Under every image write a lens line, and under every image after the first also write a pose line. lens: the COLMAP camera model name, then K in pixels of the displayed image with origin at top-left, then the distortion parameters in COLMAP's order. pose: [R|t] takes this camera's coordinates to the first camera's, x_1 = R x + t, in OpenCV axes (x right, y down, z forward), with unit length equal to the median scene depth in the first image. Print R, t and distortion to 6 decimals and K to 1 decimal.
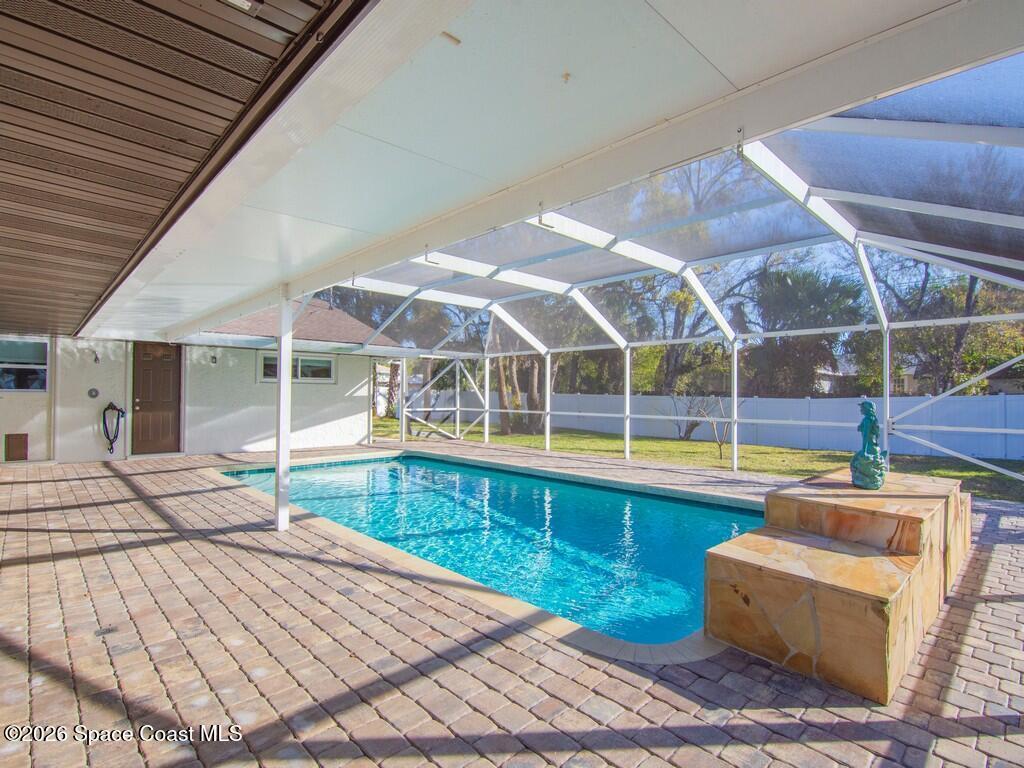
lens RADIAL K [[513.1, 0, 512.0], [0, 513.1, 384.0], [0, 0, 1]] dist [-0.018821, -0.000352]
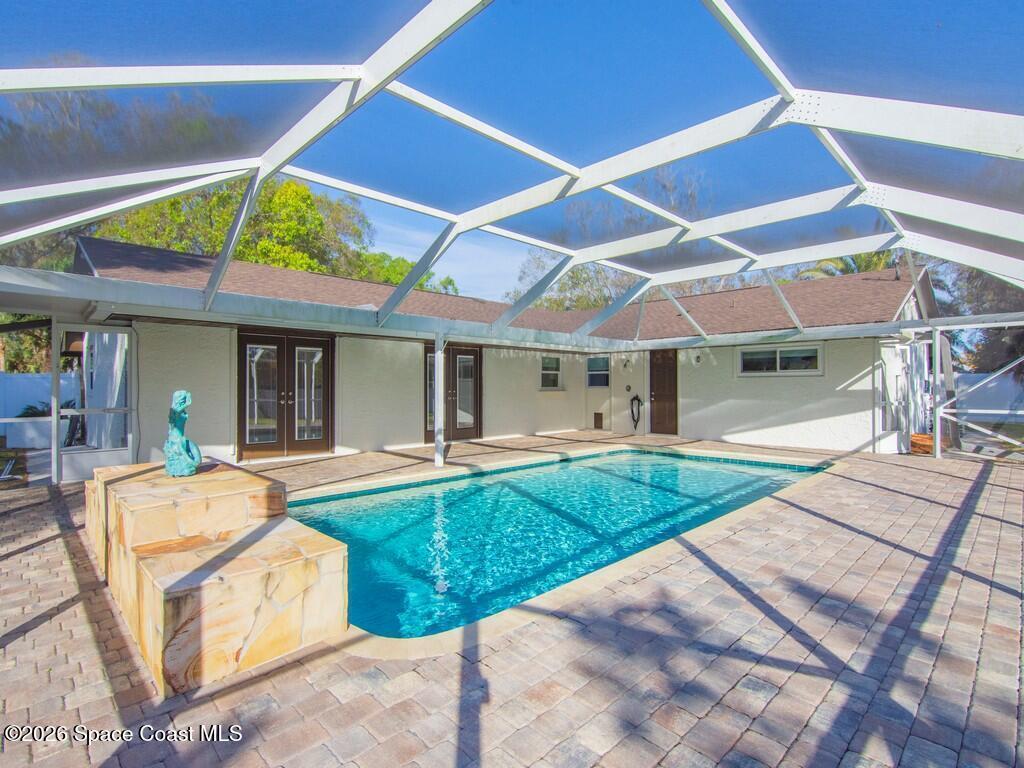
lens RADIAL K [[513.1, 0, 512.0], [0, 513.1, 384.0], [0, 0, 1]] dist [-0.018821, -0.000352]
pose [[0.019346, -0.016065, -0.999684, 0.596370], [0.018355, 0.999708, -0.015710, 0.020620], [0.999644, -0.018045, 0.019636, 0.566648]]
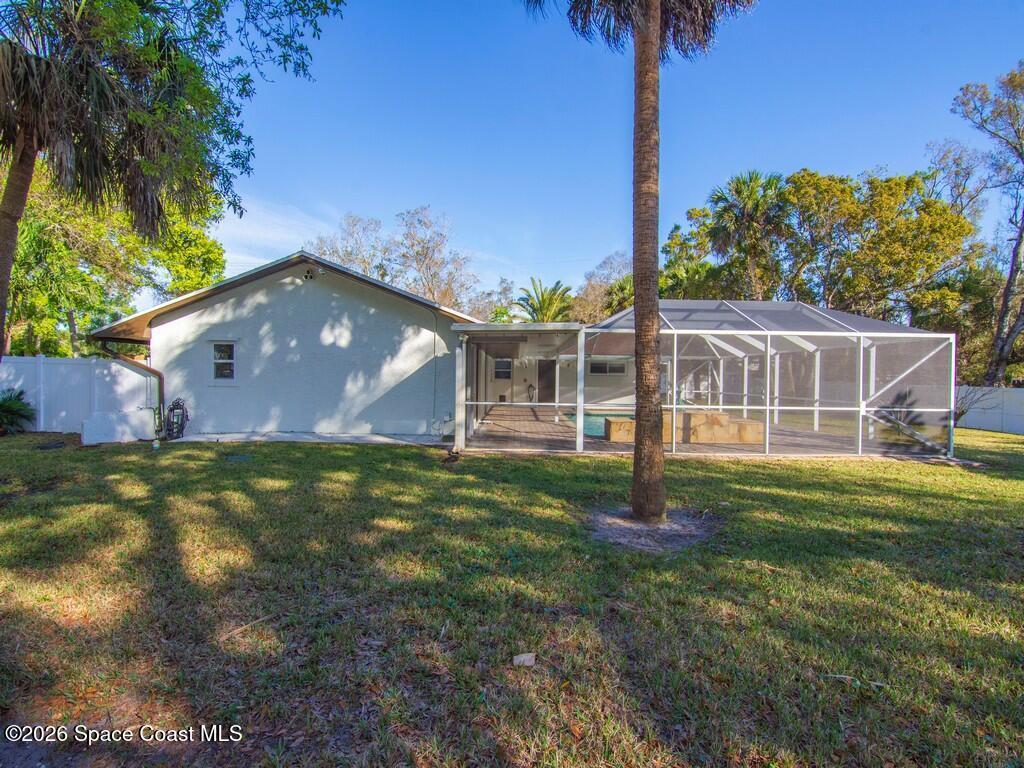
lens RADIAL K [[490.7, 0, 512.0], [0, 490.7, 384.0], [0, 0, 1]] dist [-0.021441, -0.001650]
pose [[0.720843, 0.013005, -0.692976, 0.756032], [0.005184, 0.999695, 0.024154, -0.020832], [0.693079, -0.021004, 0.720555, -0.745925]]
